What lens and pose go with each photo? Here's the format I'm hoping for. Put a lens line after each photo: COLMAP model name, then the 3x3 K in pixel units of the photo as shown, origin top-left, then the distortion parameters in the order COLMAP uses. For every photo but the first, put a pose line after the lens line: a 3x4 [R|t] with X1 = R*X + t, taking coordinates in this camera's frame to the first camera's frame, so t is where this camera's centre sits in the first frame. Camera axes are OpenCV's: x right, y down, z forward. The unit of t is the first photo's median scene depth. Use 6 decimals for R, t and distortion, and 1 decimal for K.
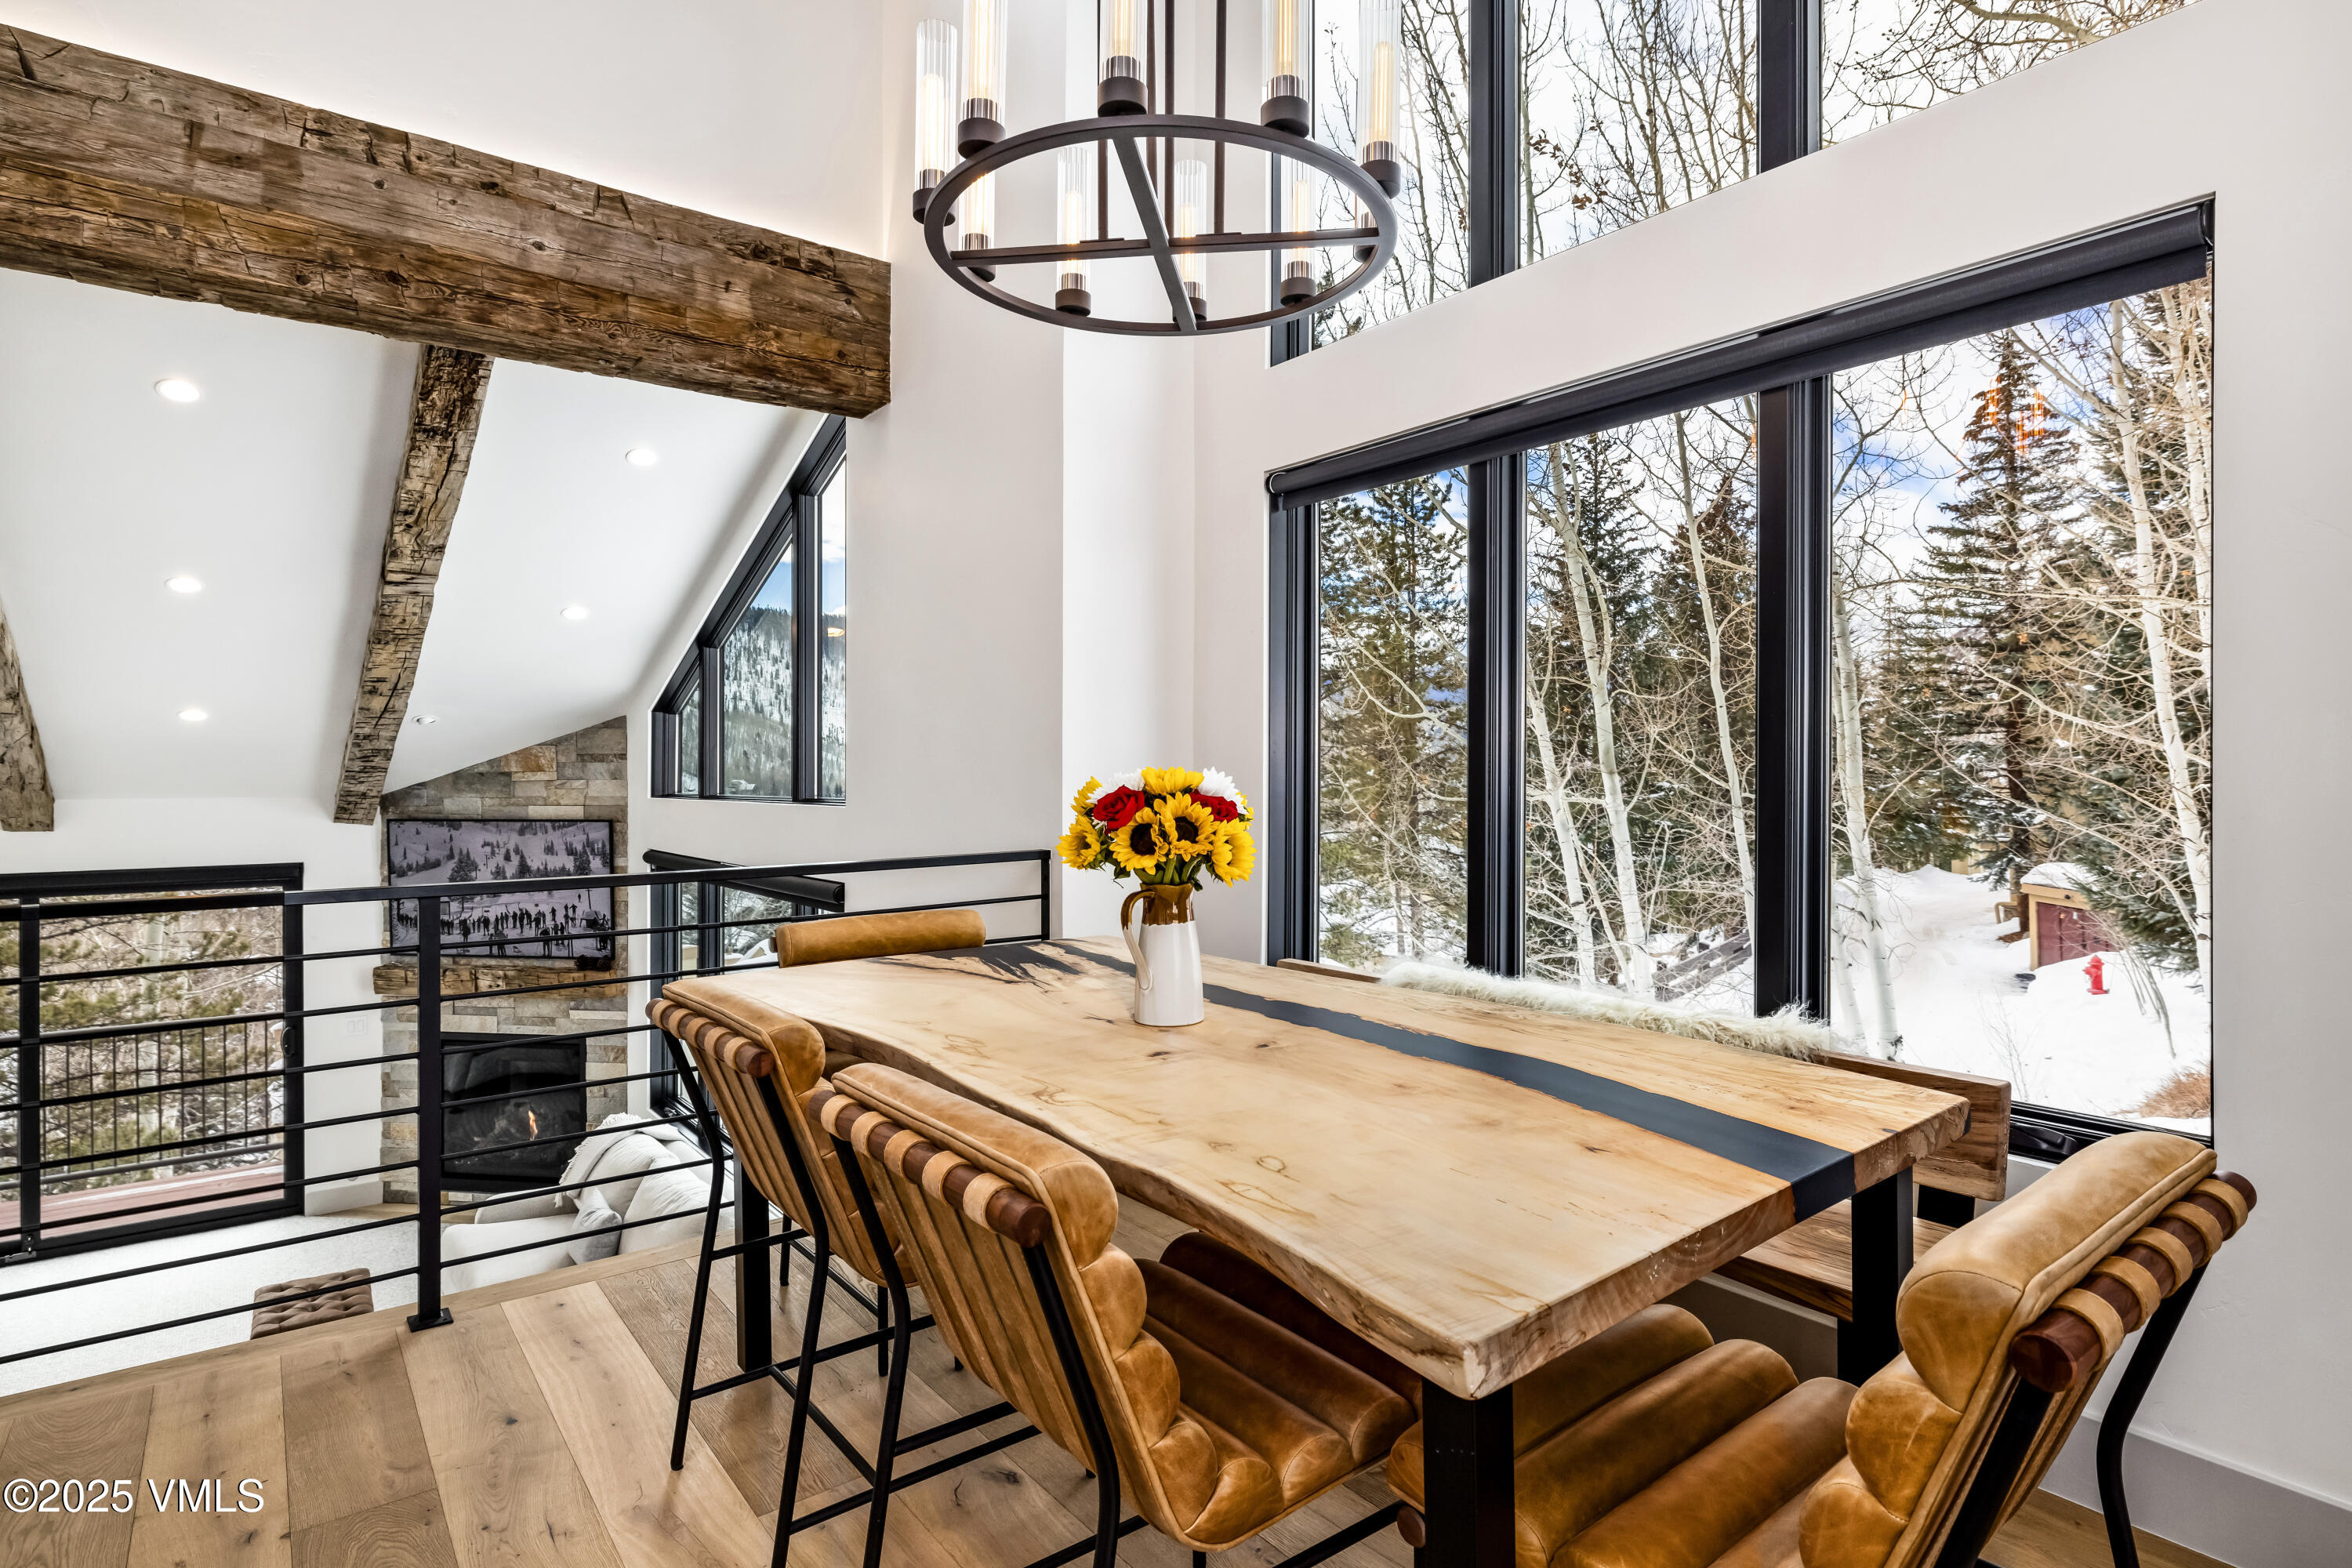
lens RADIAL K [[1204.6, 0, 1181.7], [0, 1204.6, 775.0], [0, 0, 1]] dist [-0.001978, -0.000651]
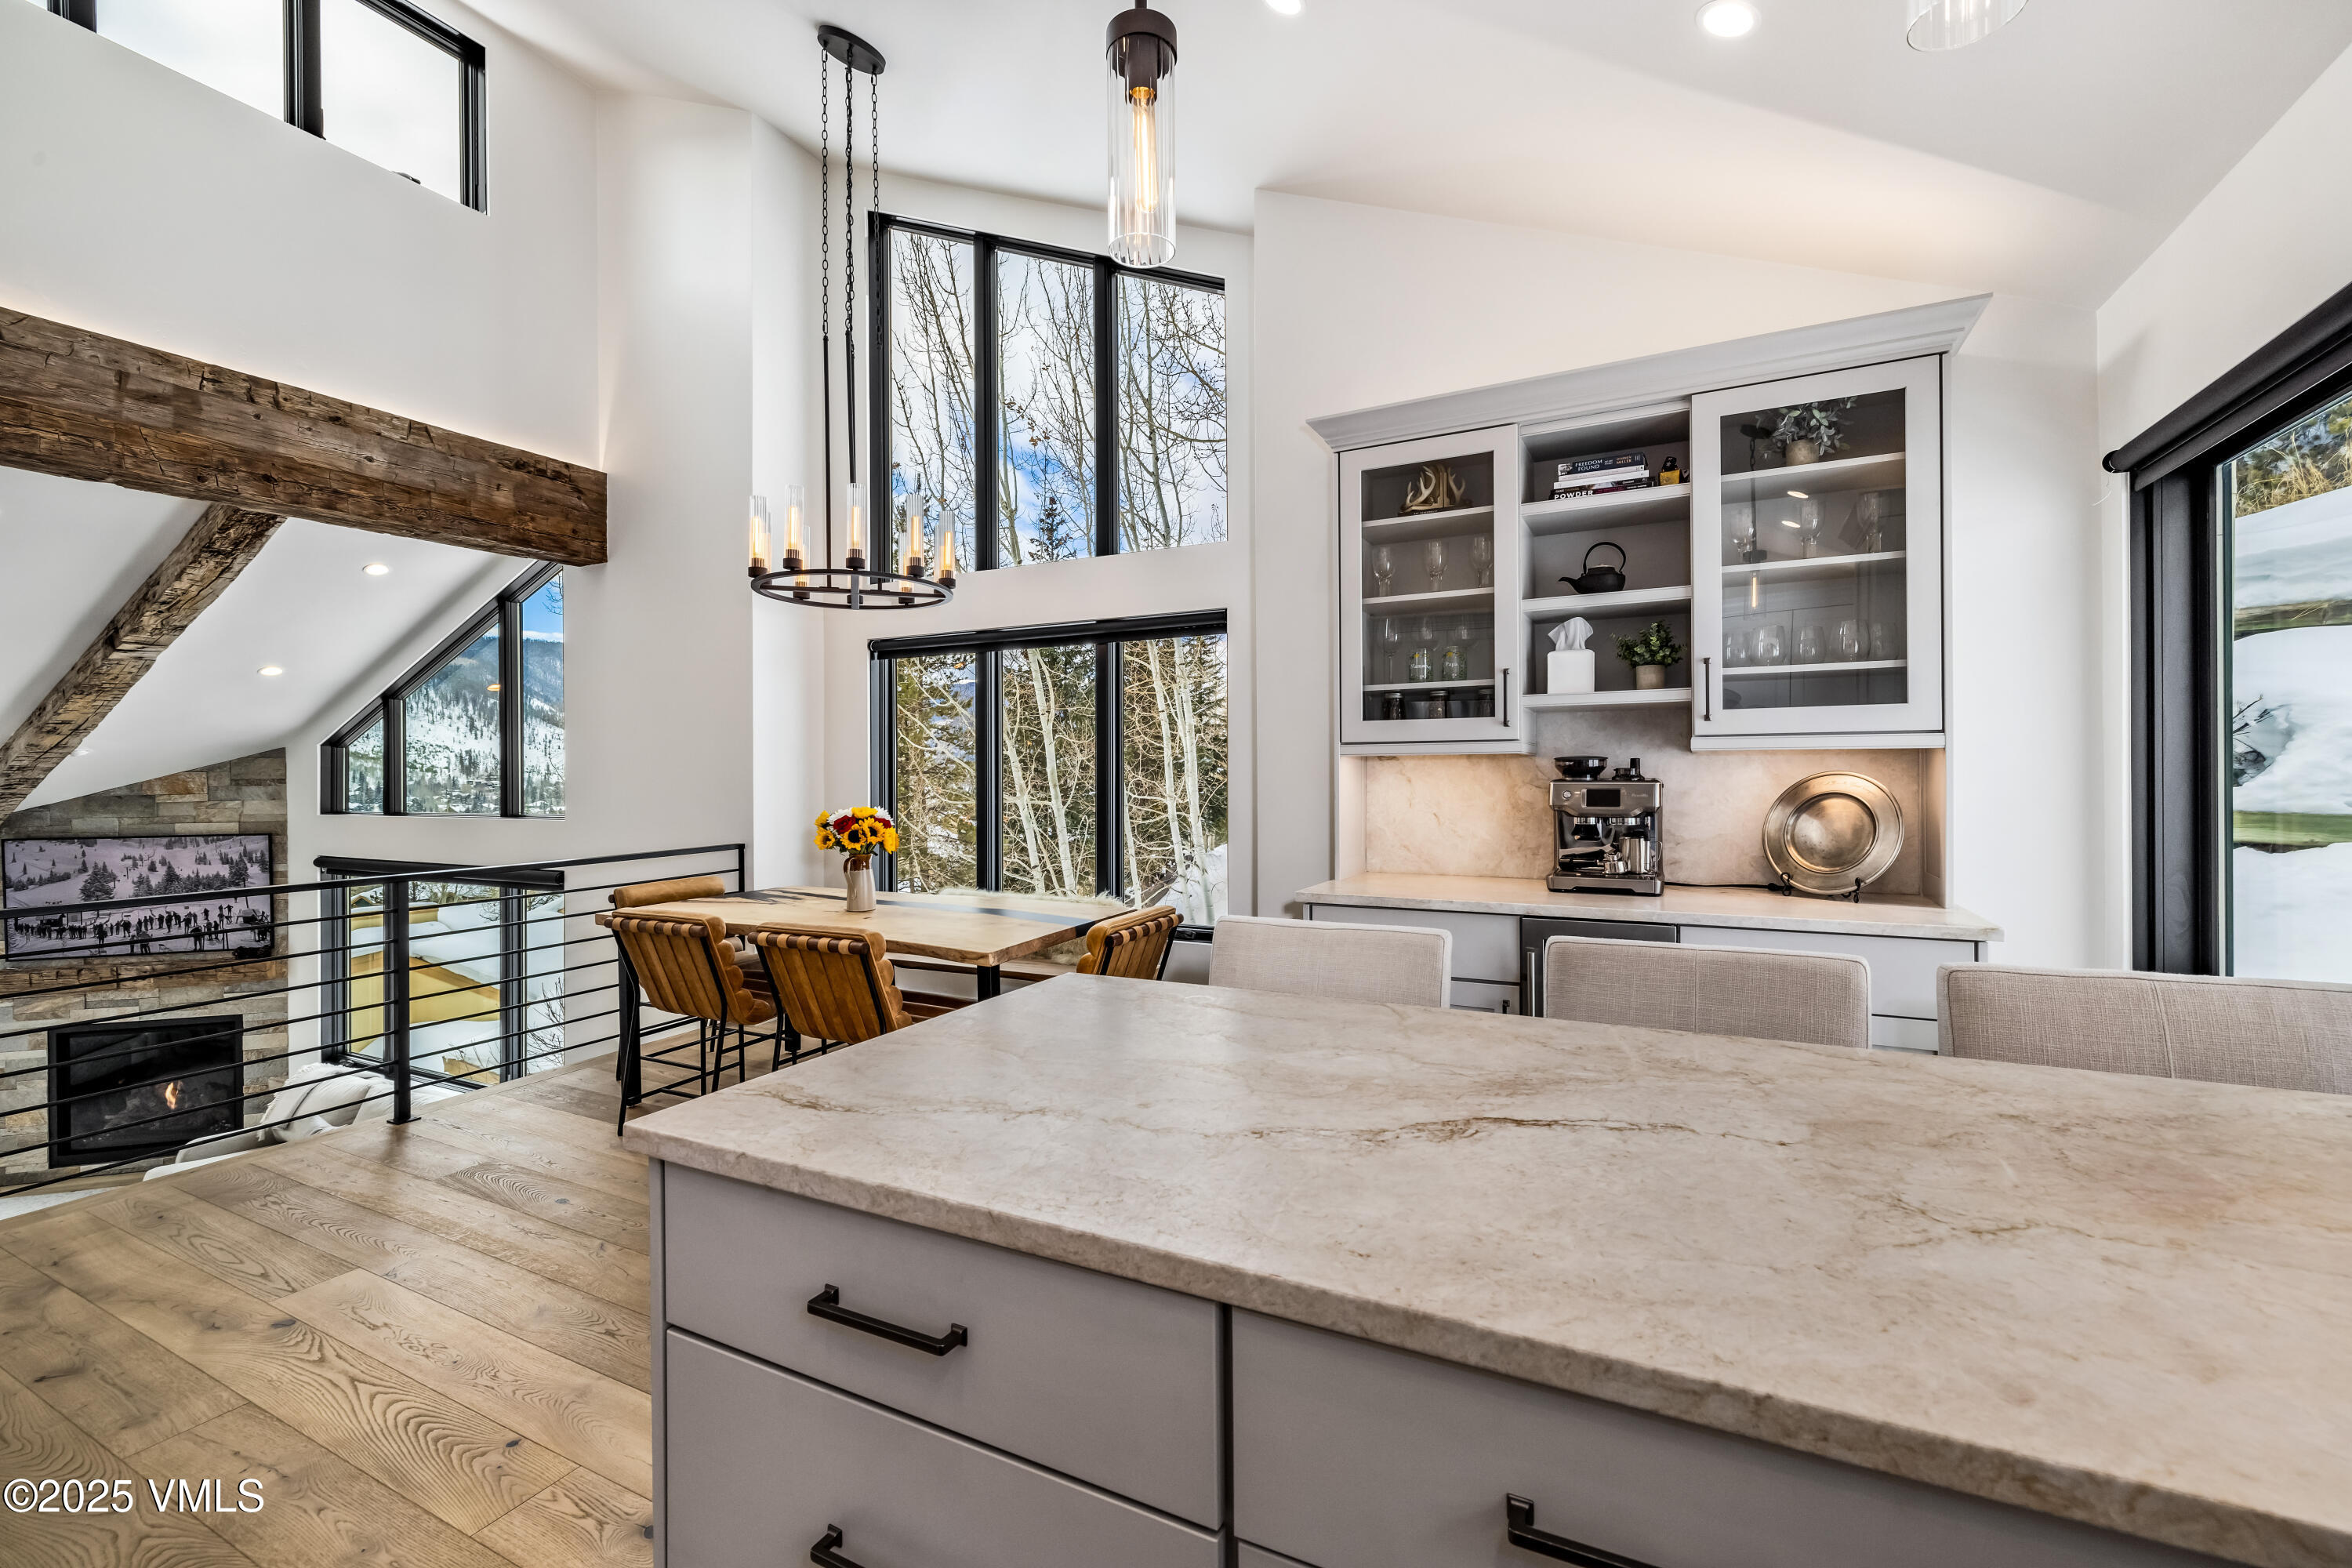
lens RADIAL K [[1007.3, 0, 1171.5], [0, 1007.3, 774.2], [0, 0, 1]] dist [0.002077, -0.000187]
pose [[0.903894, -0.006287, 0.427711, -0.145040], [0.005391, 0.999980, 0.003306, -0.034778], [-0.427724, -0.000683, 0.903909, -0.515613]]
